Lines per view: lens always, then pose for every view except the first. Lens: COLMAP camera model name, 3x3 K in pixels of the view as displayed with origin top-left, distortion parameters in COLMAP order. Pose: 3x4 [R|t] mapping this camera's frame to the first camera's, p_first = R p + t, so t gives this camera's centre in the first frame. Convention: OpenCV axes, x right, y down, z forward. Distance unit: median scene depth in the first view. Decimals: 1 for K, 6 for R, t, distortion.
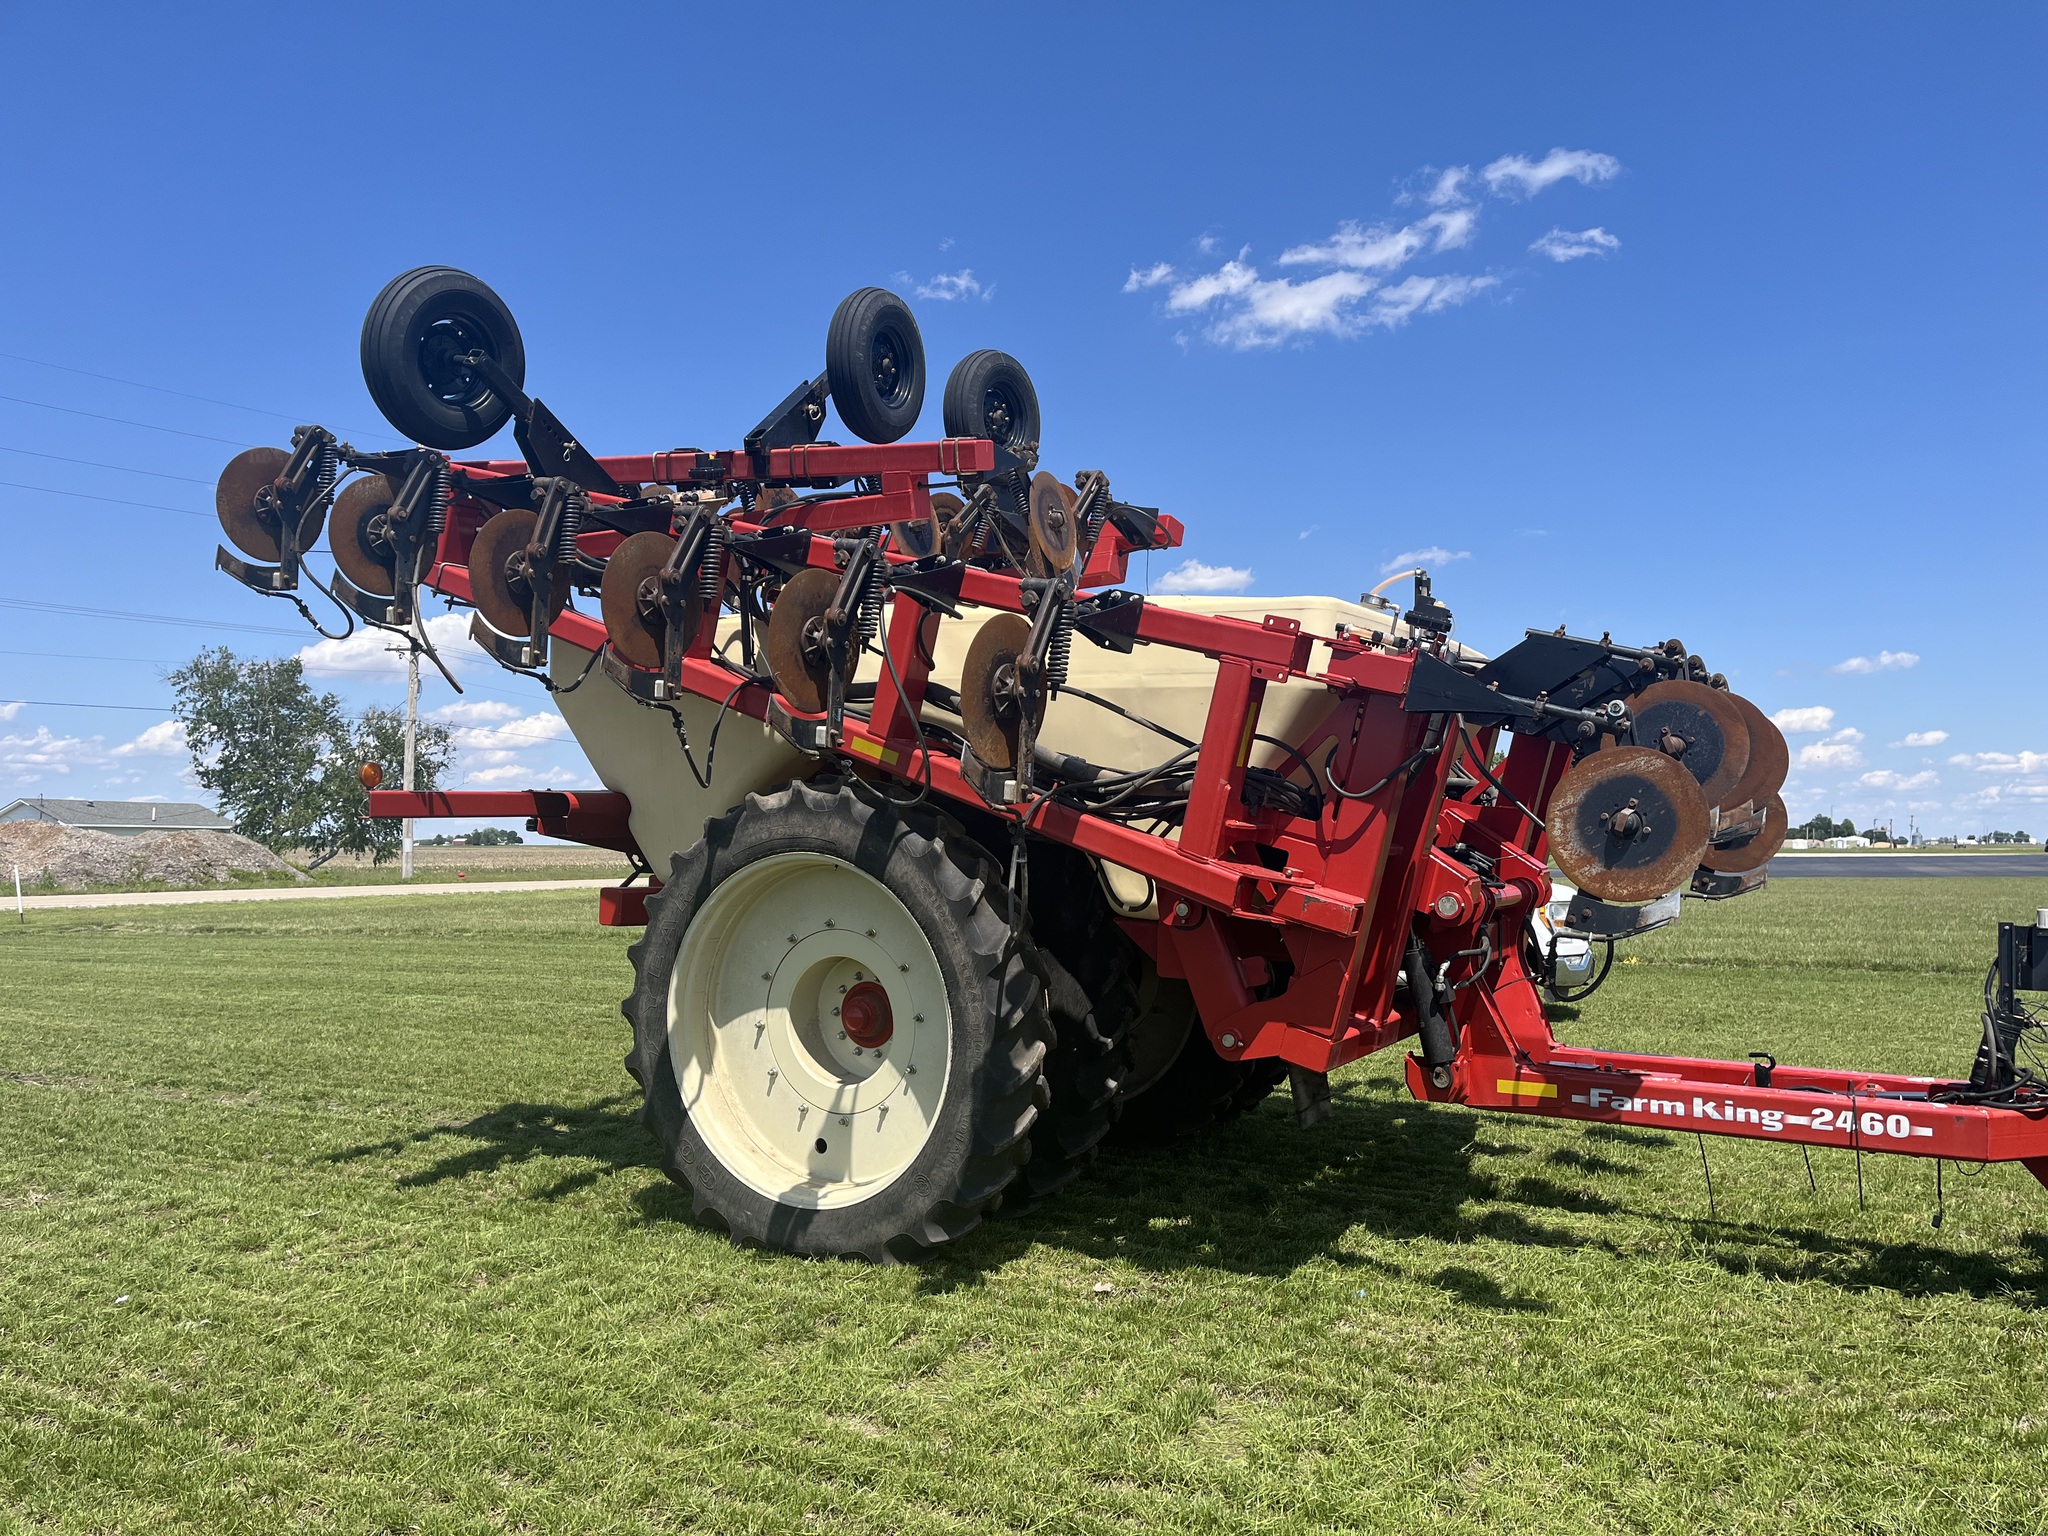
lens RADIAL K [[1595.0, 0, 993.6], [0, 1595.0, 718.8], [0, 0, 1]] dist [0.050355, -0.076749]
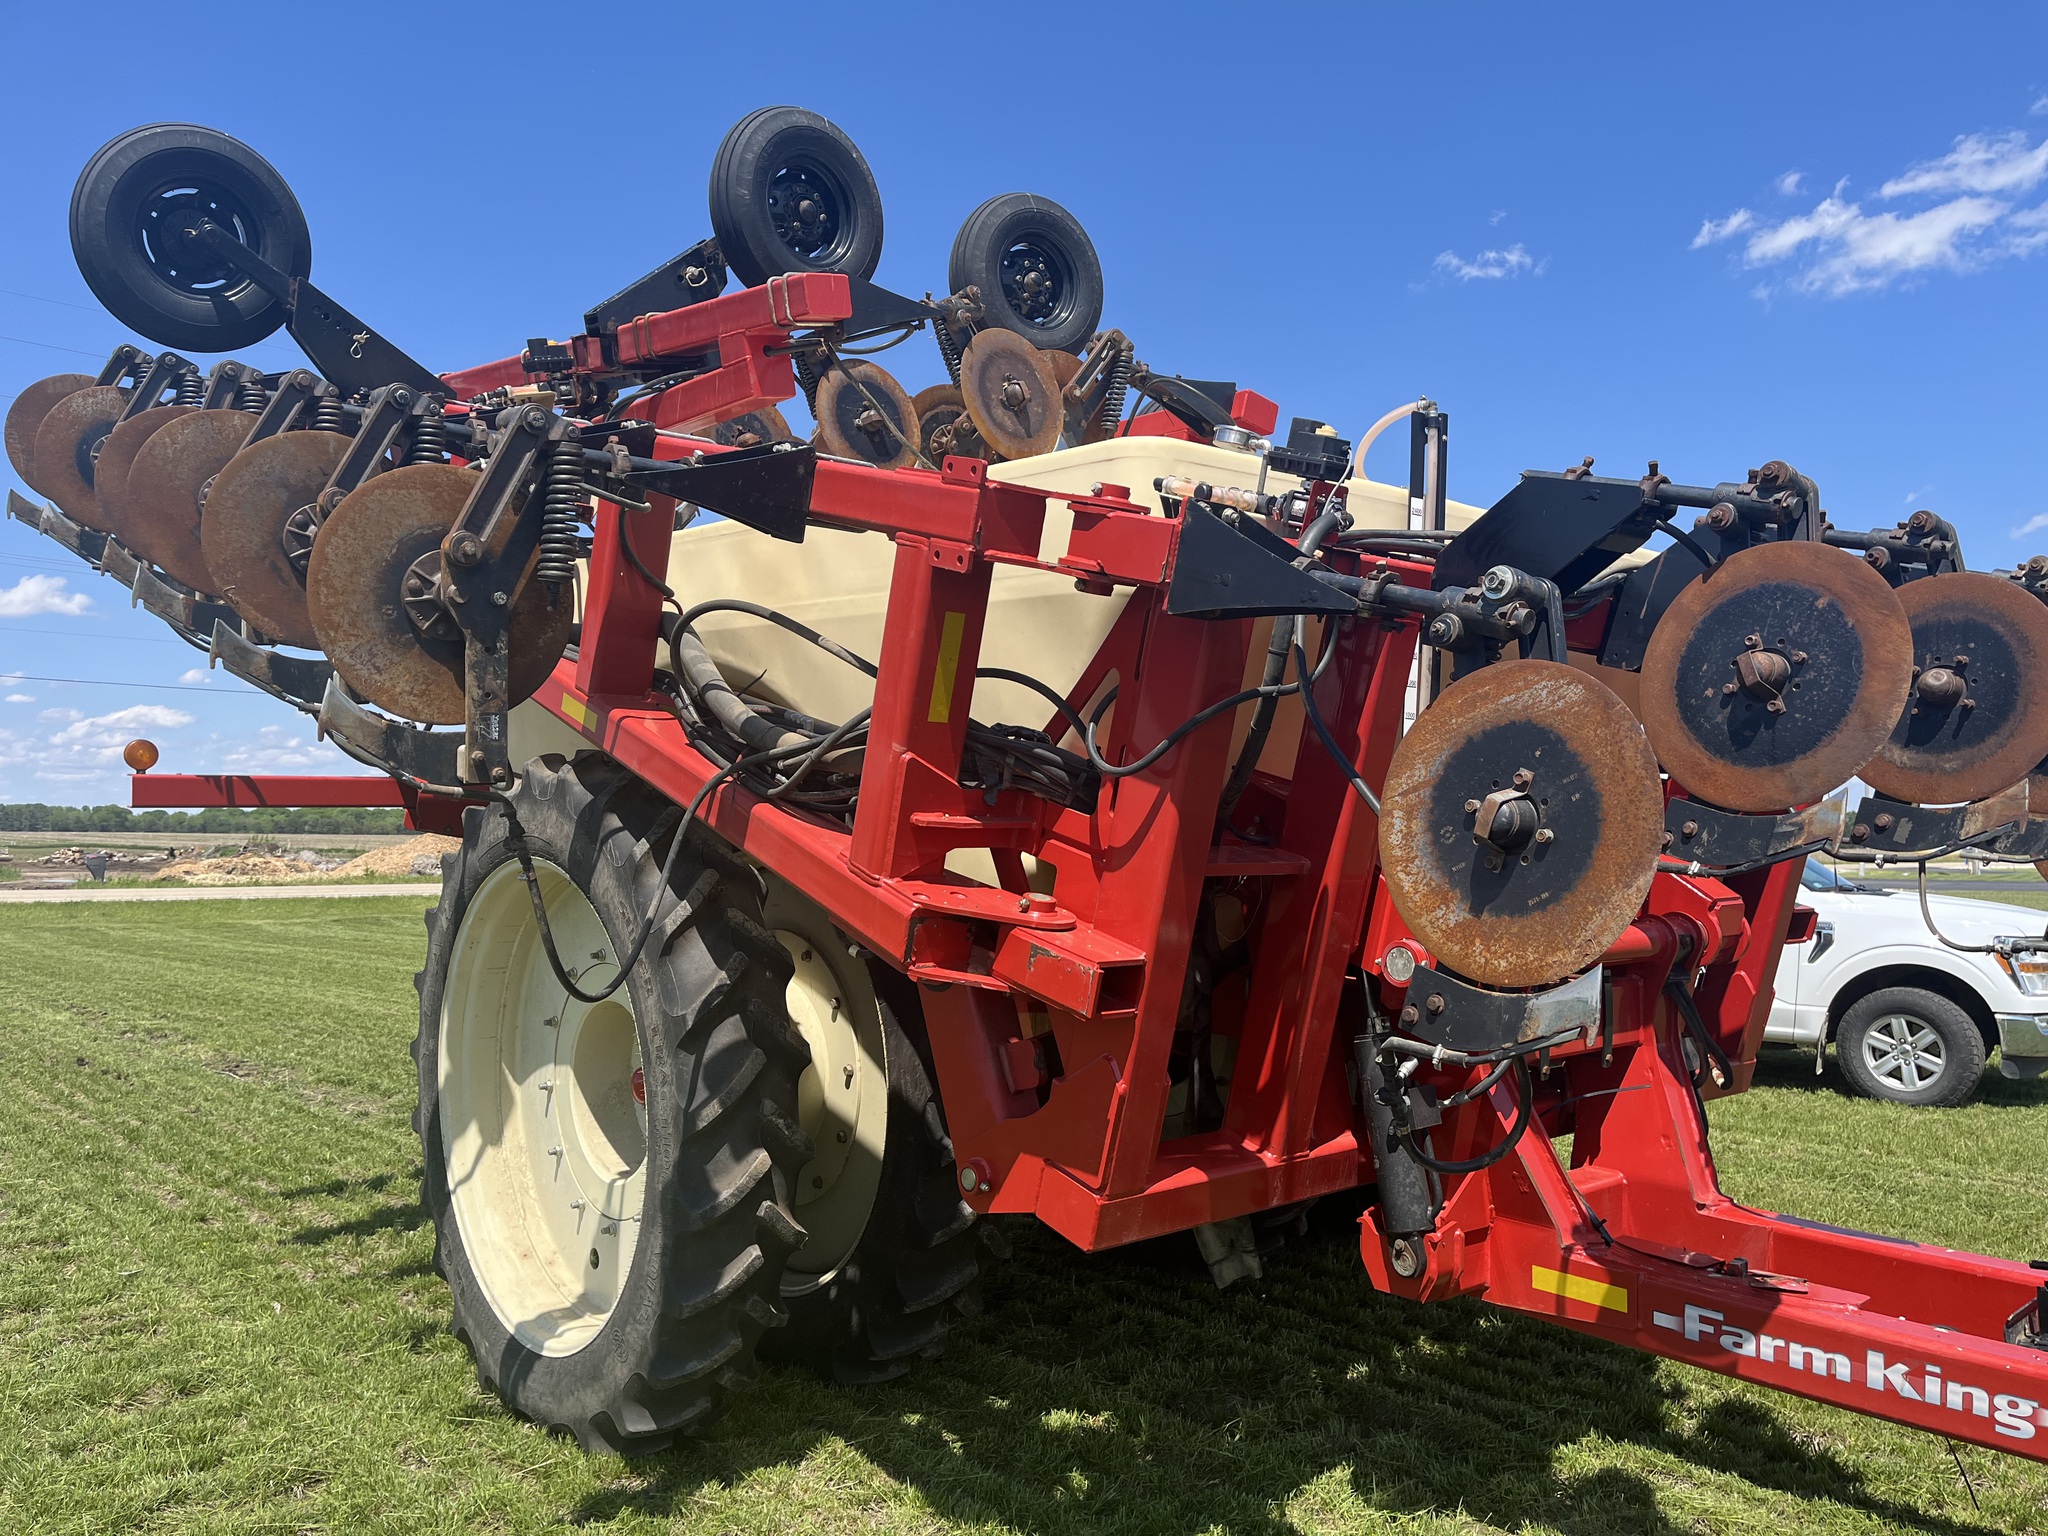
lens RADIAL K [[1534.6, 0, 1056.7], [0, 1534.6, 738.5], [0, 0, 1]] dist [0.081562, -0.123500]
pose [[0.944618, -0.011318, -0.327977, 0.350046], [0.015277, 0.999838, 0.009496, 0.028531], [0.327817, -0.013981, 0.944638, 0.435730]]
